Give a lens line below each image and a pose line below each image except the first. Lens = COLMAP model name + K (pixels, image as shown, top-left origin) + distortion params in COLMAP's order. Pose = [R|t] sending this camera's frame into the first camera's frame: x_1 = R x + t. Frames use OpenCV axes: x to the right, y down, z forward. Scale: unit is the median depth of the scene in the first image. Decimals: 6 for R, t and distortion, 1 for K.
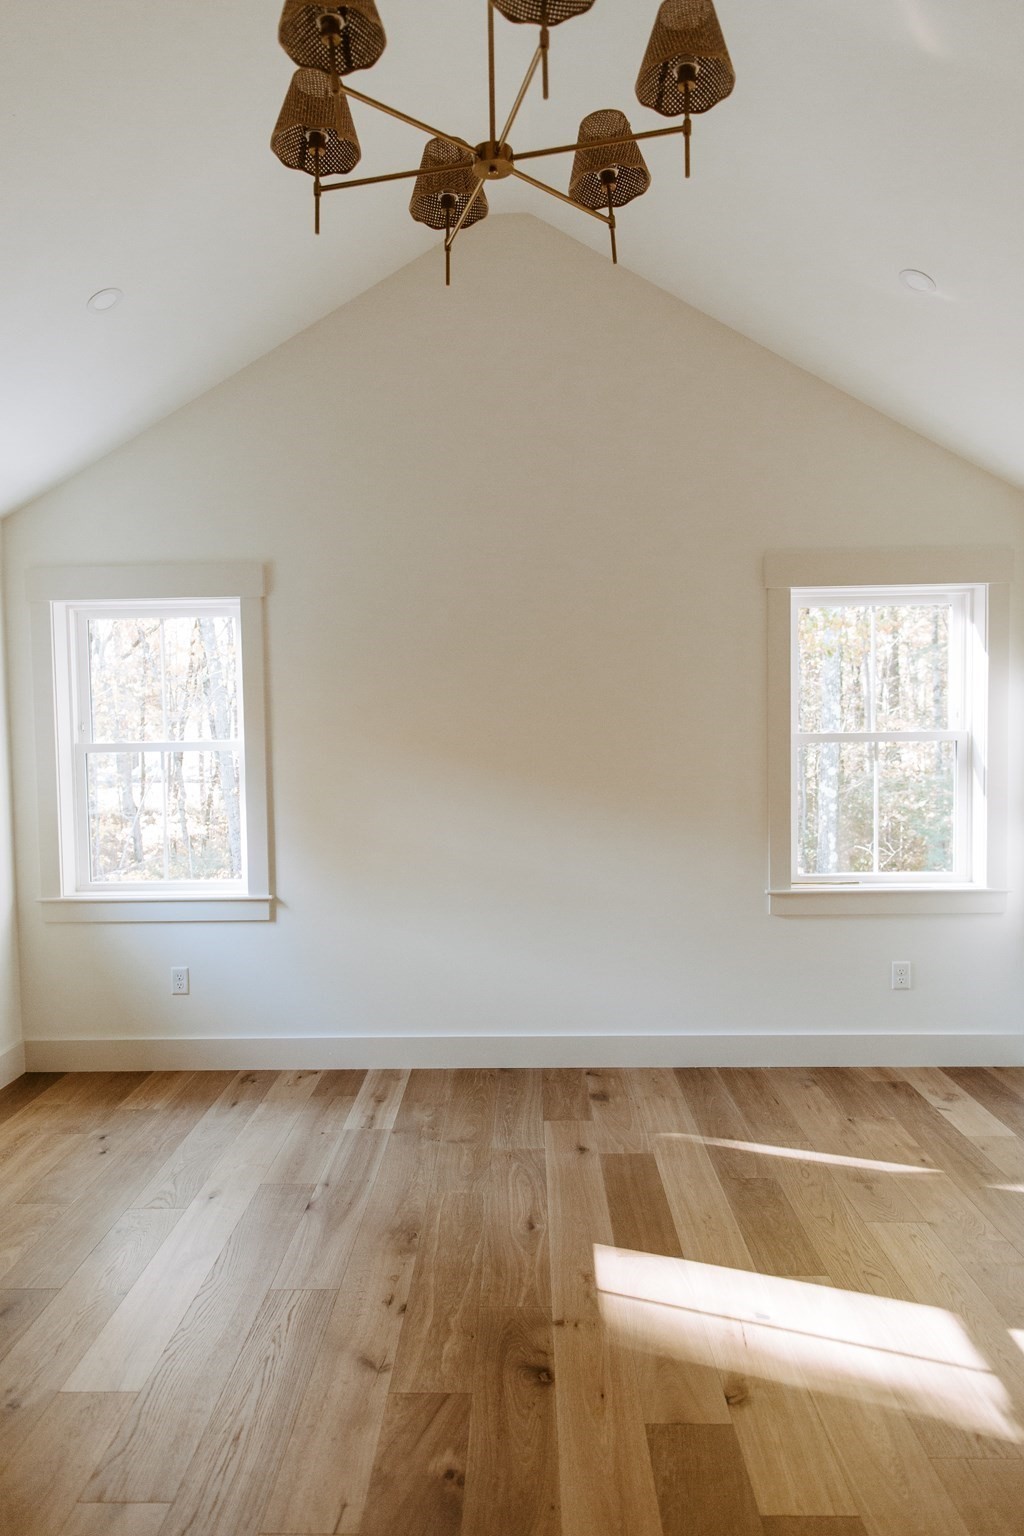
lens RADIAL K [[1040.1, 0, 507.9], [0, 1040.1, 764.2], [0, 0, 1]] dist [0.003963, 0.003761]
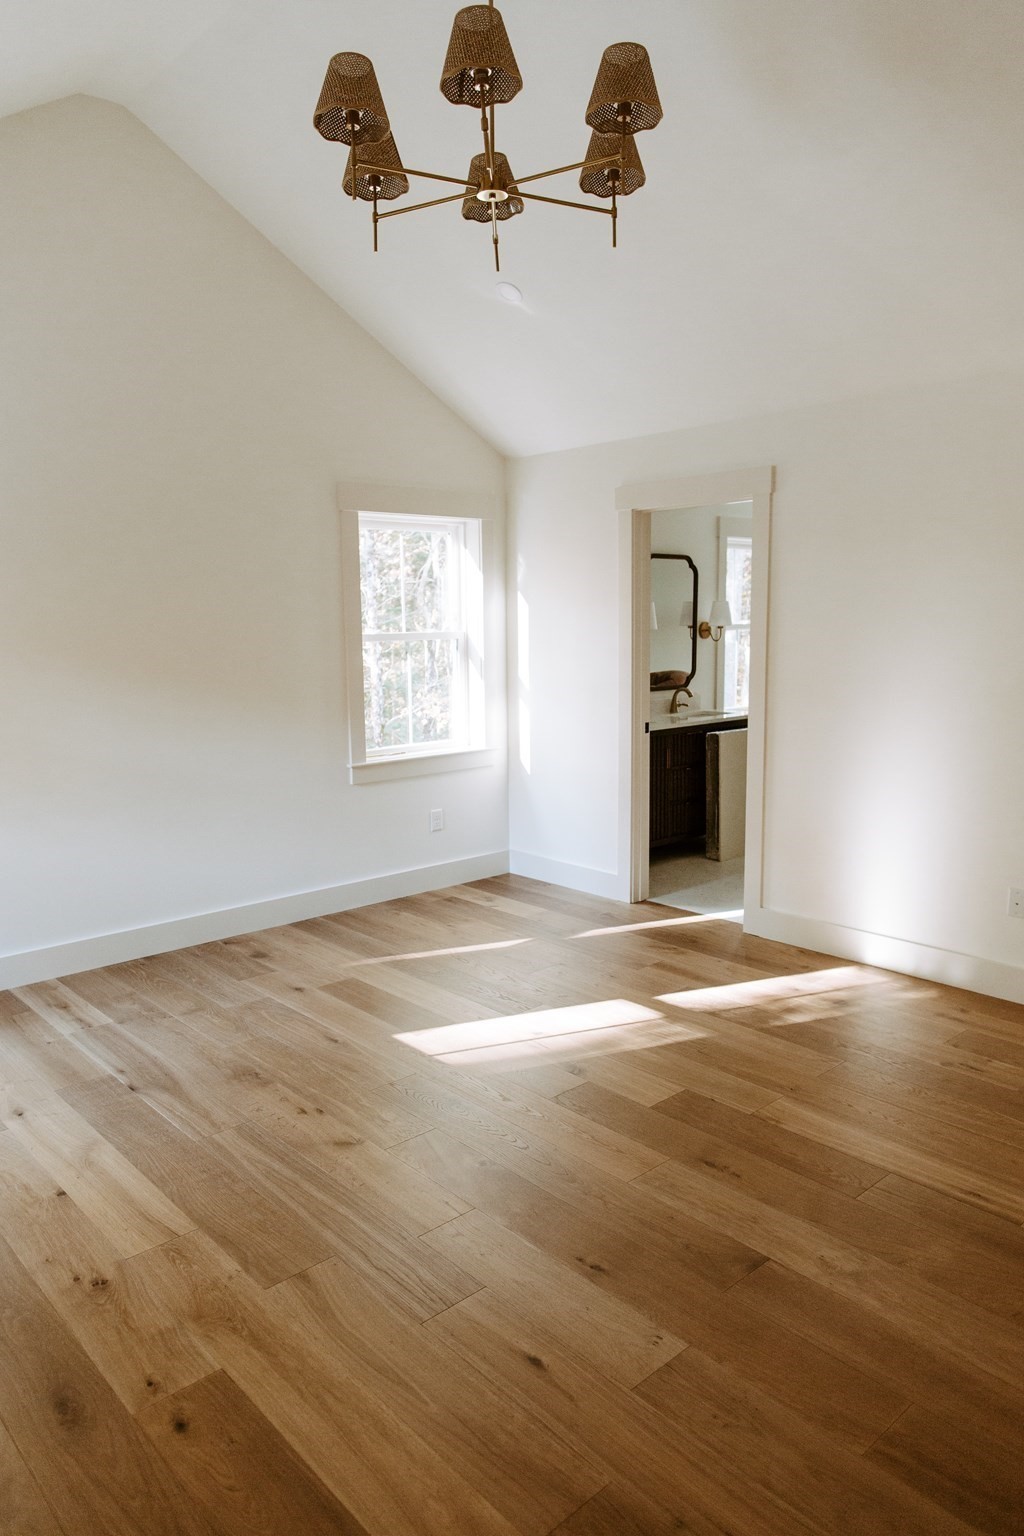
lens RADIAL K [[1040.1, 0, 505.3], [0, 1040.1, 765.4], [0, 0, 1]] dist [0.003963, 0.003761]
pose [[0.726642, -0.093658, 0.680602, -0.471820], [0.032786, 0.994263, 0.101818, 0.005371], [-0.686233, -0.051671, 0.725544, -0.001636]]
